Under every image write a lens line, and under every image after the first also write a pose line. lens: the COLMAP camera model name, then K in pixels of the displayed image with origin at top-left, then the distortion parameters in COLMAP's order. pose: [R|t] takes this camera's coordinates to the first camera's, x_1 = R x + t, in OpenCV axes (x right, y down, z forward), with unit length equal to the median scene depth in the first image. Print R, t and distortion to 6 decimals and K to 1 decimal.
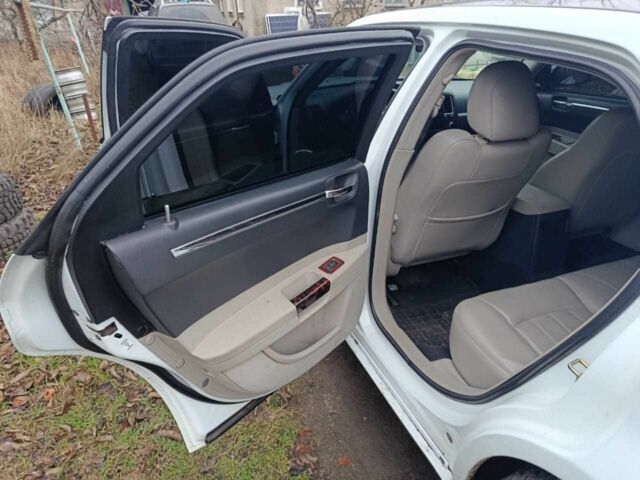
lens RADIAL K [[445.6, 0, 318.2], [0, 445.6, 237.7], [0, 0, 1]] dist [0.075285, -0.129187]
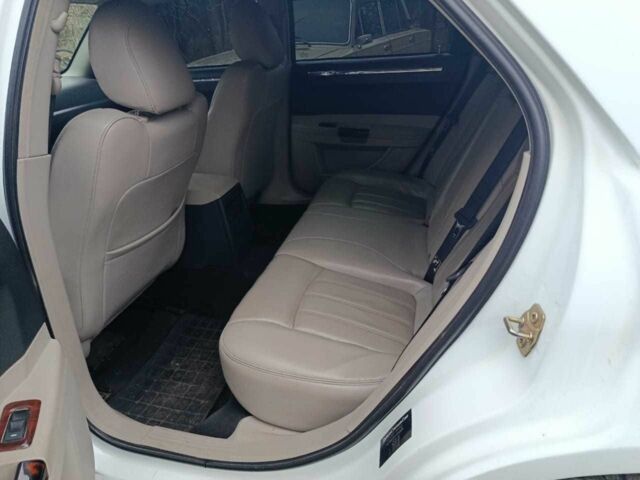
lens RADIAL K [[445.6, 0, 318.2], [0, 445.6, 237.7], [0, 0, 1]] dist [0.075285, -0.129187]
pose [[0.589635, -0.391668, 0.706347, -0.030054], [0.419043, 0.895985, 0.147018, -0.037655], [-0.690459, 0.209303, 0.692430, 0.356821]]
